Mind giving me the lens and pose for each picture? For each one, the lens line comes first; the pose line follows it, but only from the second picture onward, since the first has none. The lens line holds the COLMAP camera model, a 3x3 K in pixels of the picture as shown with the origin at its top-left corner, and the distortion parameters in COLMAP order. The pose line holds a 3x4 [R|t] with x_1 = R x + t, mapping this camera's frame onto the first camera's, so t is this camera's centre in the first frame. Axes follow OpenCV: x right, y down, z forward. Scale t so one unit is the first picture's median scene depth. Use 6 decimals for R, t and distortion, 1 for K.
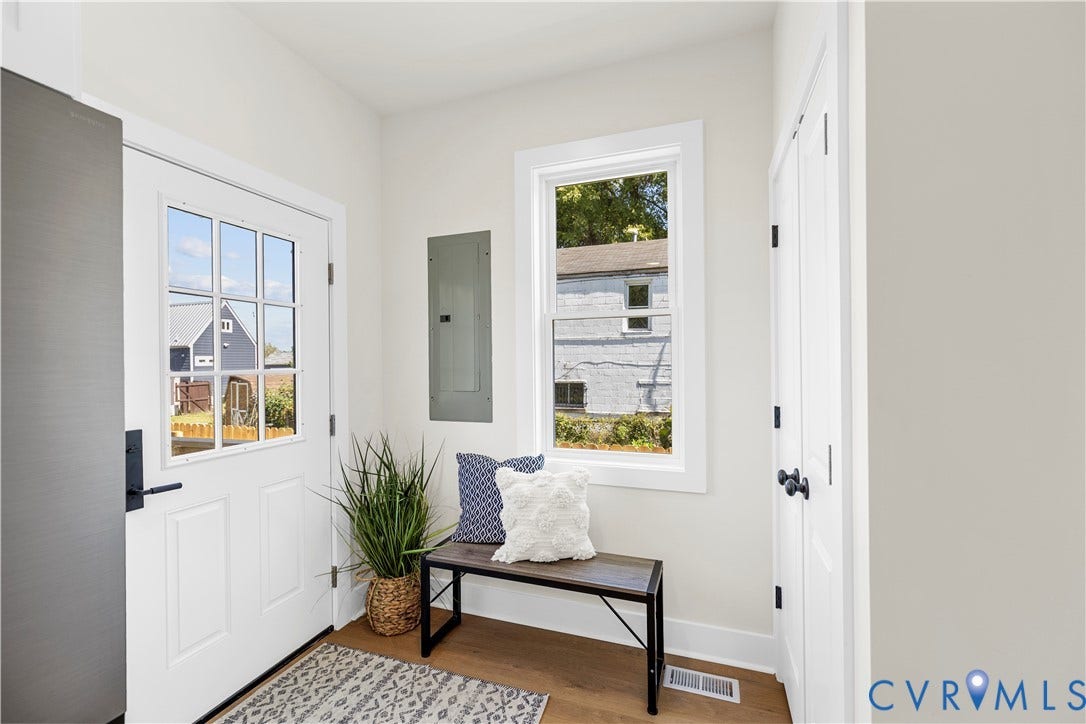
lens RADIAL K [[457.1, 0, 537.8], [0, 457.1, 363.7], [0, 0, 1]] dist [0.001668, -0.000339]
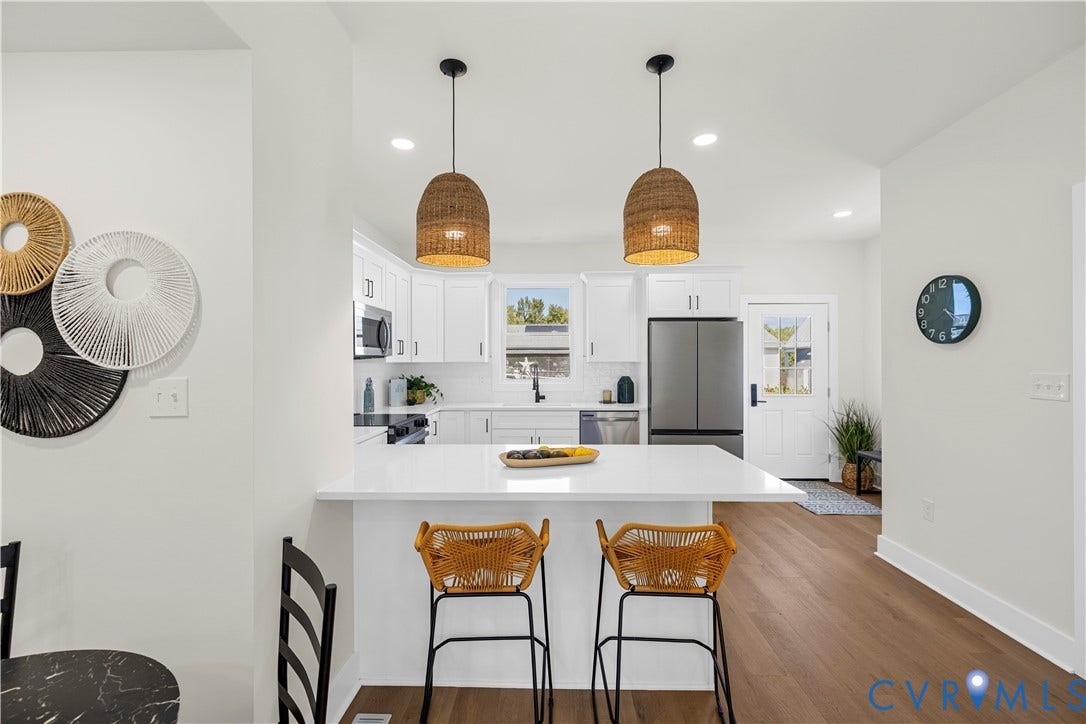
lens RADIAL K [[457.1, 0, 541.8], [0, 457.1, 361.1], [0, 0, 1]] dist [0.001668, -0.000339]
pose [[0.299392, -0.000153, -0.954130, 1.359223], [-0.005113, 0.999985, -0.001765, -0.012337], [0.954116, 0.005407, 0.299387, -1.107360]]
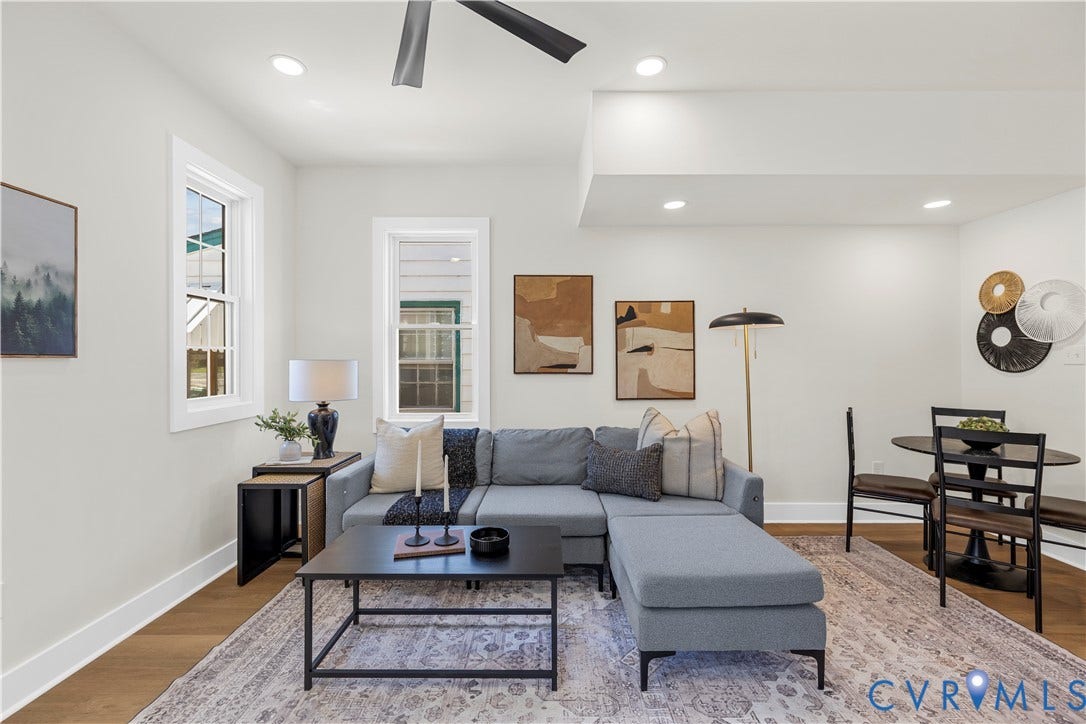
lens RADIAL K [[457.1, 0, 545.5], [0, 457.1, 357.7], [0, 0, 1]] dist [0.001668, -0.000339]
pose [[-0.941427, 0.001161, -0.337216, 2.444971], [0.000425, 0.999997, 0.002256, 0.040677], [0.337217, 0.001980, -0.941425, -0.694886]]
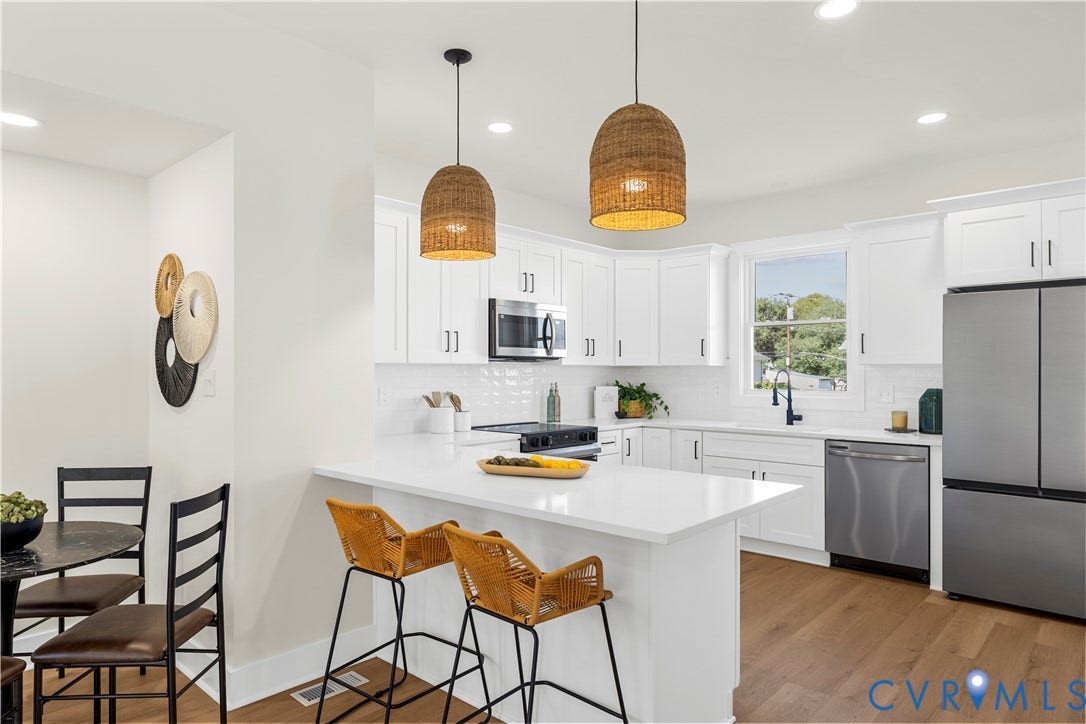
lens RADIAL K [[653.3, 0, 540.0], [0, 653.3, 366.4], [0, 0, 1]] dist [-0.004046, 0.001763]
pose [[-0.391796, -0.004943, -0.920039, 1.544960], [-0.006520, 0.999975, -0.002596, 0.005524], [0.920029, 0.004982, -0.391818, -0.315987]]
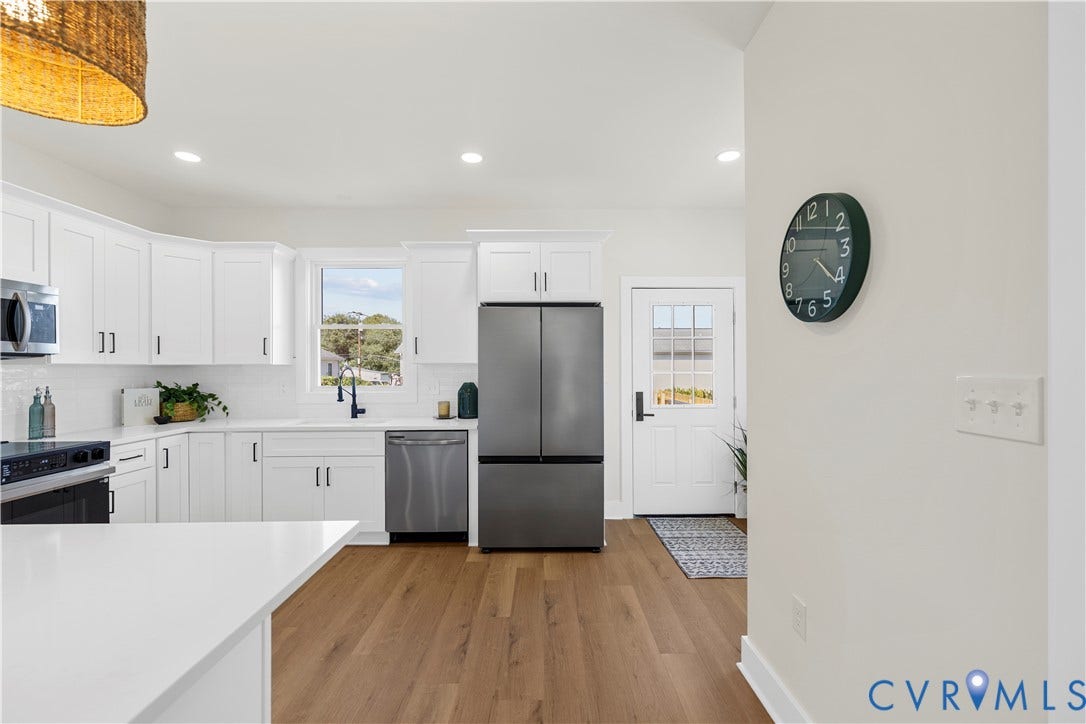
lens RADIAL K [[457.1, 0, 544.8], [0, 457.1, 366.2], [0, 0, 1]] dist [0.001668, -0.000339]
pose [[0.338468, -0.001957, -0.940976, 1.006816], [-0.002297, 0.999993, -0.002906, 0.000556], [0.940975, 0.003144, 0.338461, -0.311363]]
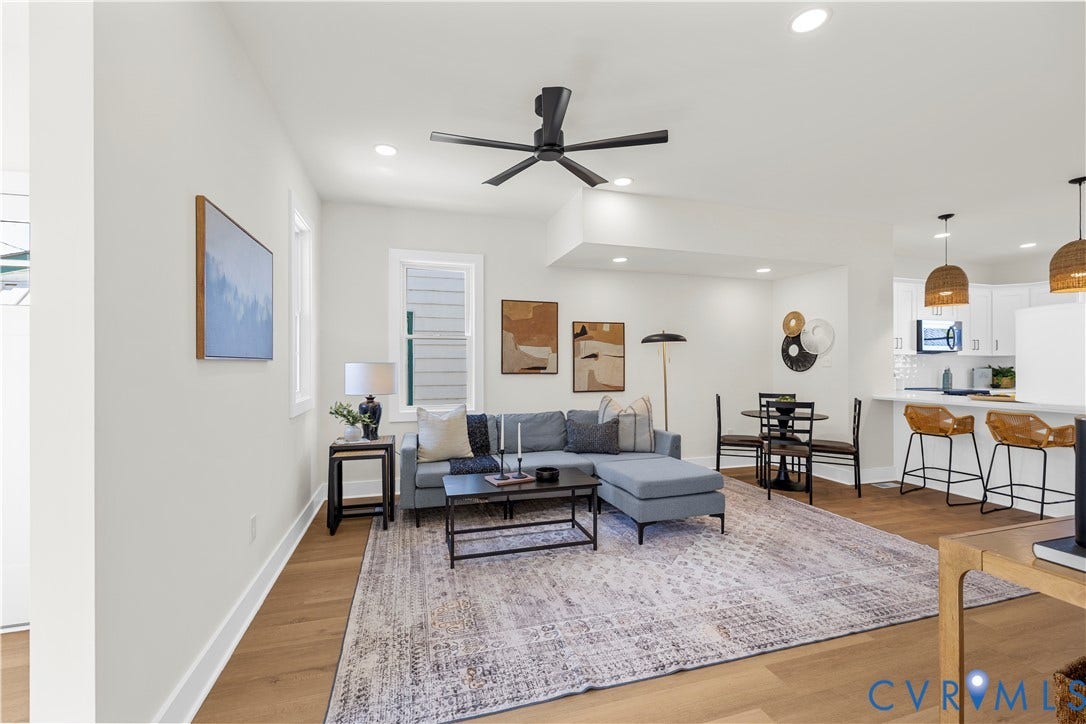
lens RADIAL K [[457.1, 0, 543.0], [0, 457.1, 363.9], [0, 0, 1]] dist [0.001668, -0.000339]
pose [[-0.802997, -0.000064, -0.595982, 3.128197], [-0.003613, 0.999982, 0.004761, 0.043043], [0.595972, 0.005976, -0.802983, -0.409493]]
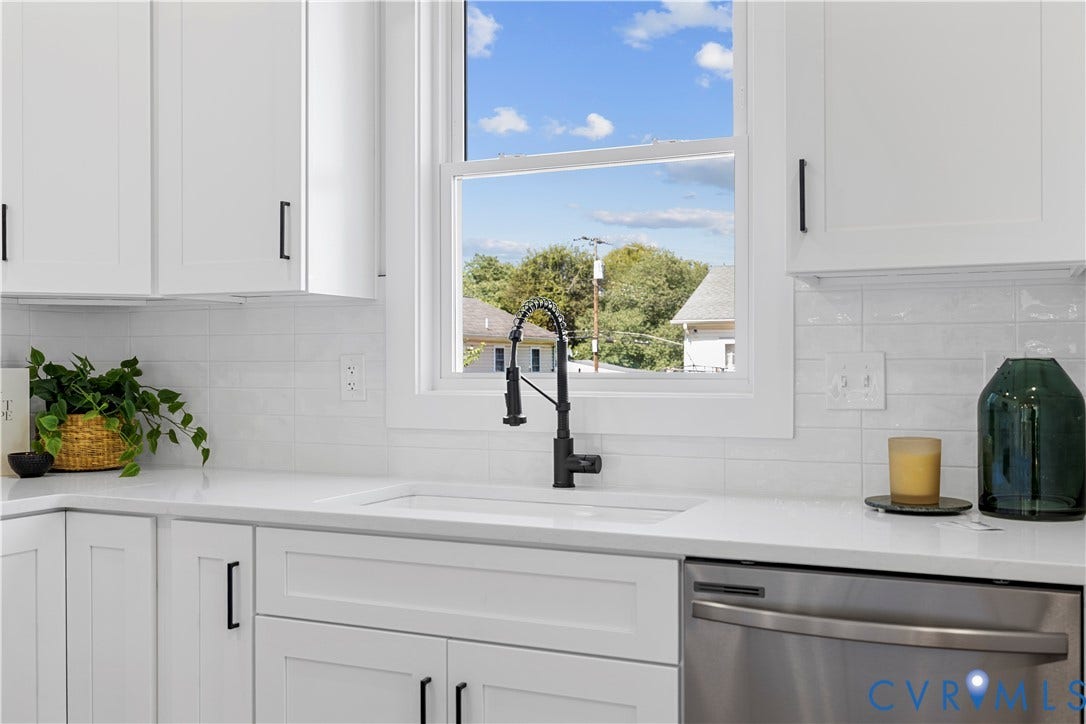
lens RADIAL K [[1045.3, 0, 541.8], [0, 1045.3, 366.8], [0, 0, 1]] dist [0.001140, 0.000000]
pose [[-0.092248, 0.004612, -0.995725, 0.178762], [-0.005784, 0.999970, 0.005168, 0.065584], [0.995719, 0.006236, -0.092219, -0.327638]]
